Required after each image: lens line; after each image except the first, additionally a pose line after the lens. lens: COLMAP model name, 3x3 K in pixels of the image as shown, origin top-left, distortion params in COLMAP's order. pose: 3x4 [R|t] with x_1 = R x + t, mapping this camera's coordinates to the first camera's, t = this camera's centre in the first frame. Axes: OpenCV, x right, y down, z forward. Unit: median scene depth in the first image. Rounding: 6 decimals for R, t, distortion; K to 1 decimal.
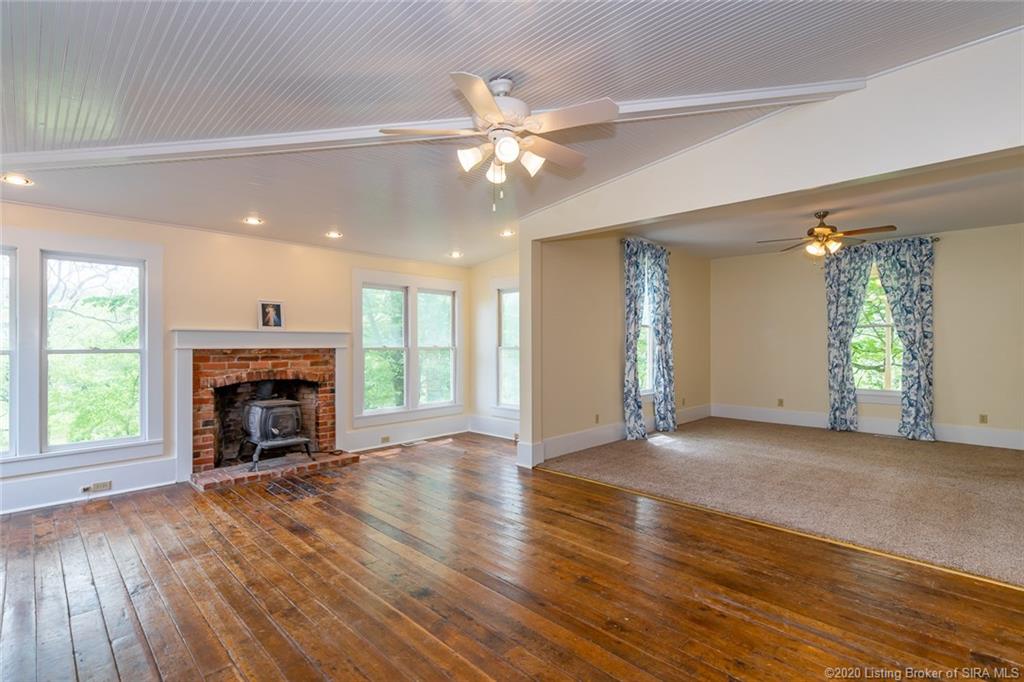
lens RADIAL K [[479.5, 0, 508.5], [0, 479.5, 343.4], [0, 0, 1]] dist [0.004619, 0.000498]
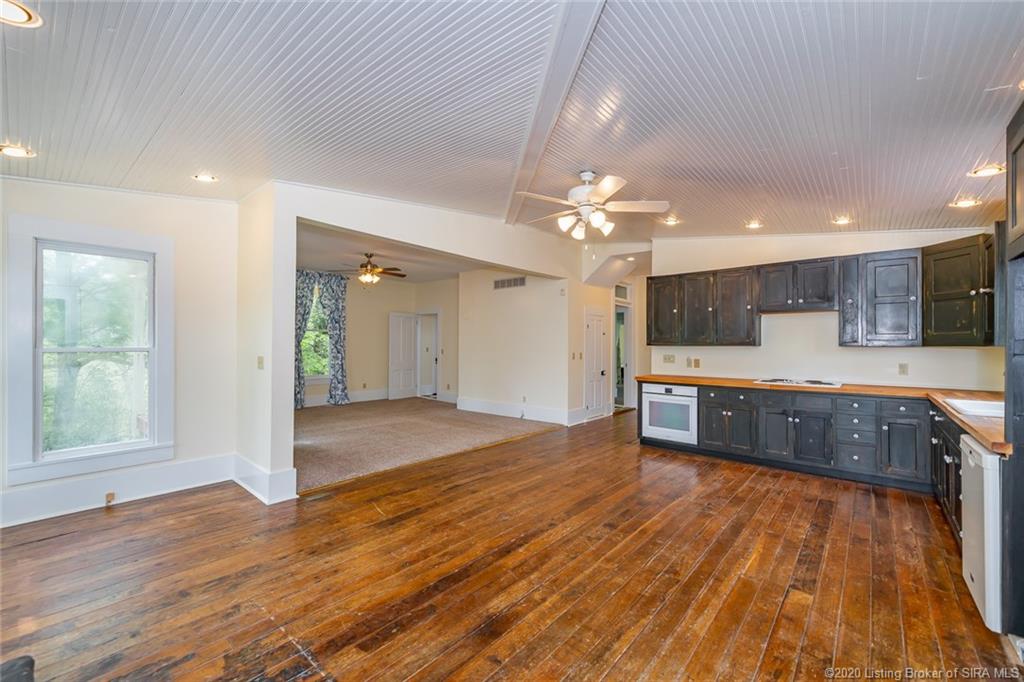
lens RADIAL K [[419.8, 0, 510.1], [0, 419.8, 338.7], [0, 0, 1]] dist [-0.002823, -0.000385]
pose [[-0.071924, 0.011810, 0.997340, -0.656172], [-0.006662, 0.999902, -0.012321, -0.000475], [-0.997388, -0.007530, -0.071838, 0.660853]]
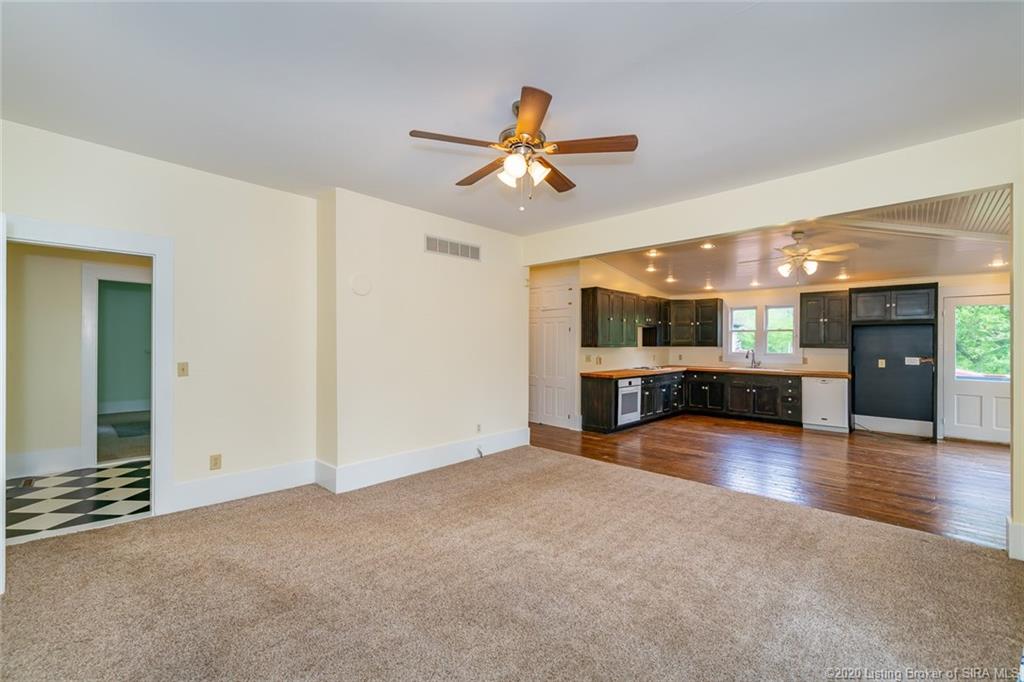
lens RADIAL K [[419.8, 0, 516.7], [0, 419.8, 343.6], [0, 0, 1]] dist [-0.002823, -0.000385]
pose [[-0.999890, -0.006857, -0.013122, 0.658026], [-0.006847, 0.999976, -0.000821, -0.007299], [0.013128, -0.000731, -0.999914, 1.462468]]
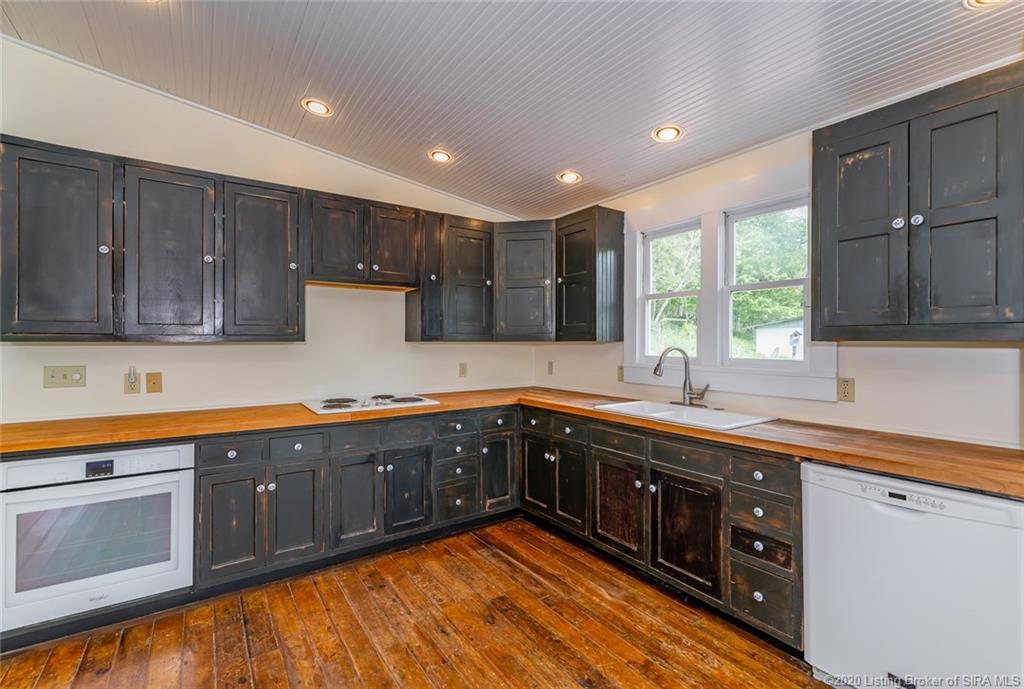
lens RADIAL K [[450.2, 0, 513.3], [0, 450.2, 340.4], [0, 0, 1]] dist [-0.000521, 0.000432]
pose [[-0.984057, -0.001758, 0.177842, -0.103473], [-0.002972, 0.999974, -0.006563, 0.001628], [-0.177826, -0.006987, -0.984037, 0.525746]]
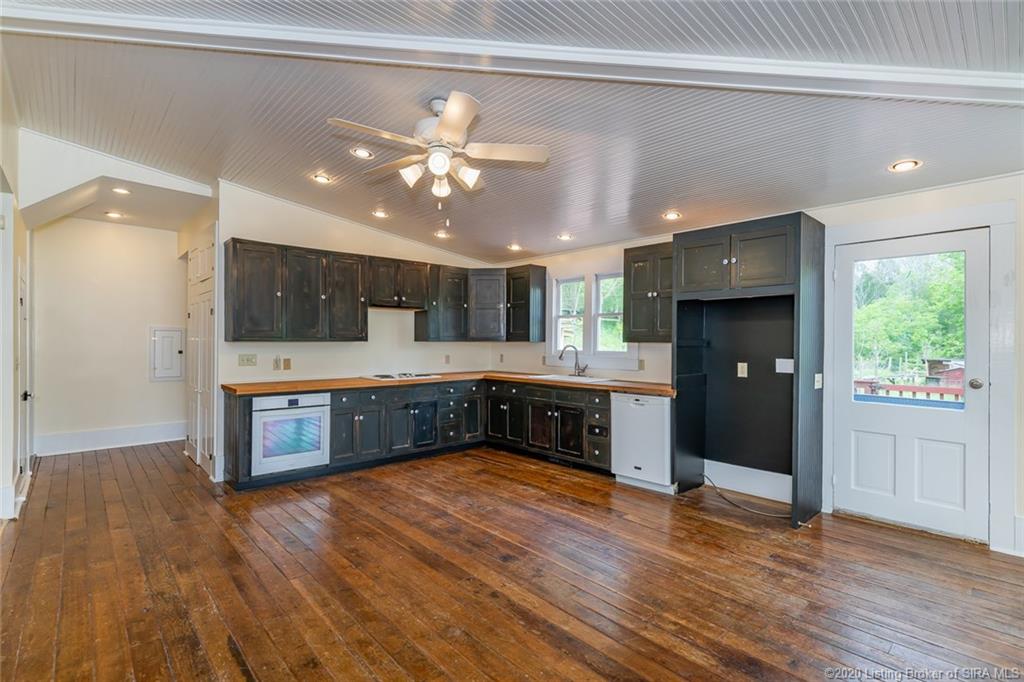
lens RADIAL K [[479.5, 0, 513.5], [0, 479.5, 342.4], [0, 0, 1]] dist [0.004619, 0.000498]
pose [[-0.999093, -0.006476, 0.042088, -0.114608], [-0.006448, 0.999979, 0.000808, -0.000735], [-0.042092, 0.000536, -0.999114, 1.033648]]
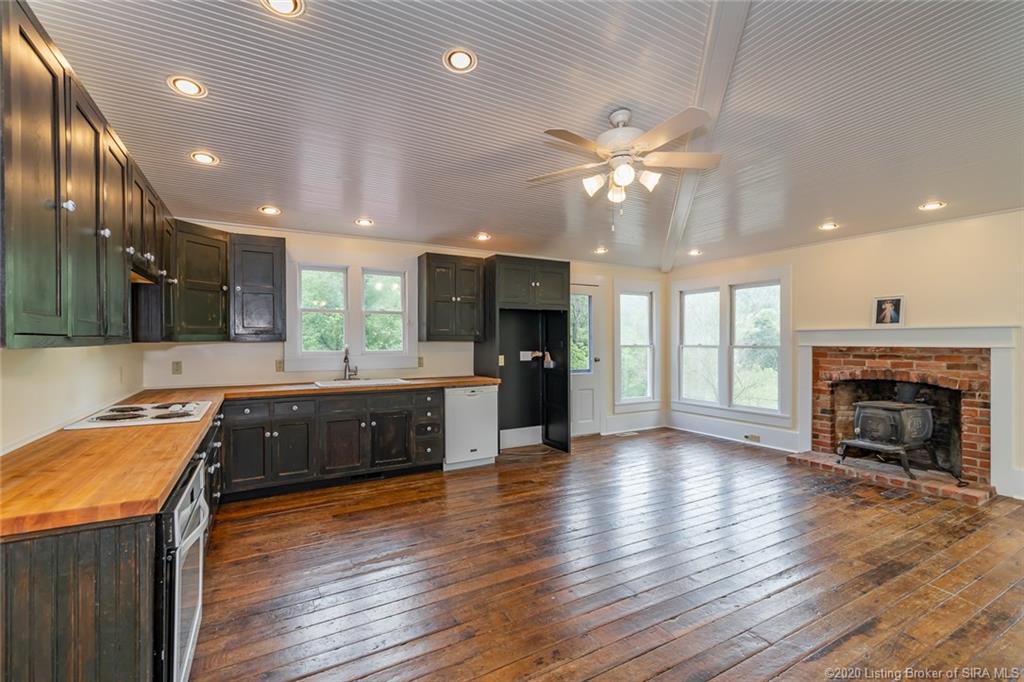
lens RADIAL K [[447.8, 0, 512.0], [0, 447.8, 341.1], [0, 0, 1]] dist [-0.000225, 0.000694]
pose [[-0.271193, -0.000730, -0.962525, 0.537069], [0.000868, 0.999999, -0.001004, -0.000297], [0.962525, -0.001108, -0.271192, 0.513562]]
